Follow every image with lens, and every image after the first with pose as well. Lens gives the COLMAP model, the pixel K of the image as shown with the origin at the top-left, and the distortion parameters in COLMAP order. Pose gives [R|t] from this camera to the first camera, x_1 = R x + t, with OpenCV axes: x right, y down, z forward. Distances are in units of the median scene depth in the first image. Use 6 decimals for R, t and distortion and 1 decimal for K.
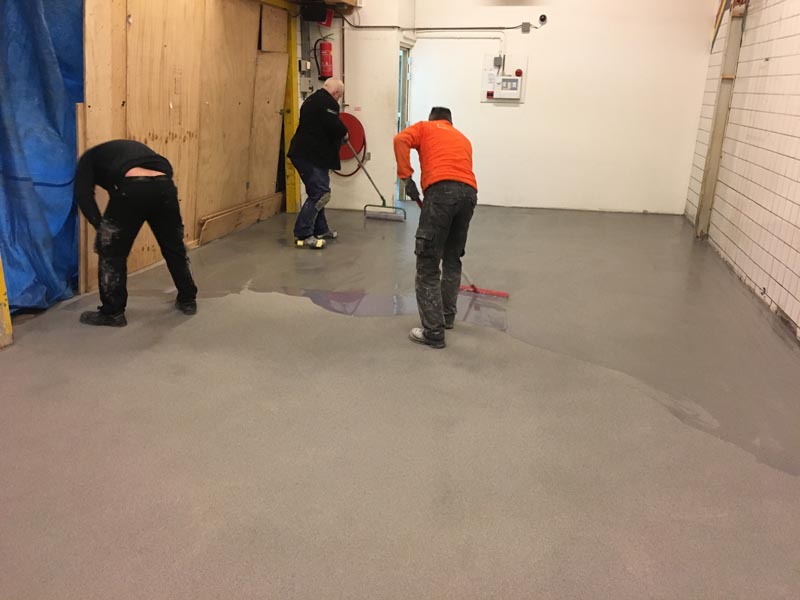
lens RADIAL K [[663.1, 0, 403.8], [0, 663.1, 301.9], [0, 0, 1]] dist [0.084120, -0.137762]
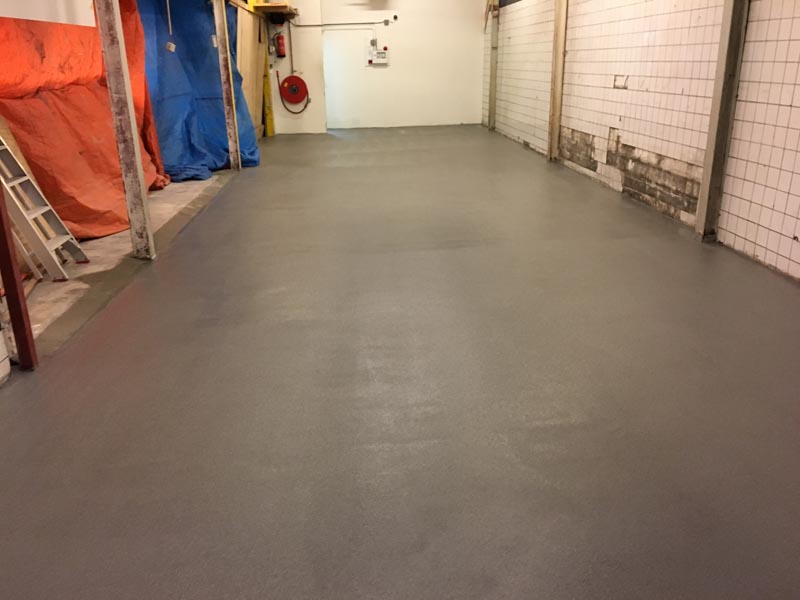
lens RADIAL K [[663.1, 0, 403.8], [0, 663.1, 301.9], [0, 0, 1]] dist [0.084120, -0.137762]
pose [[0.953970, -0.141994, 0.264156, -0.365176], [0.132848, 0.989757, 0.052268, 0.247540], [-0.268872, -0.014770, 0.963063, -0.766670]]
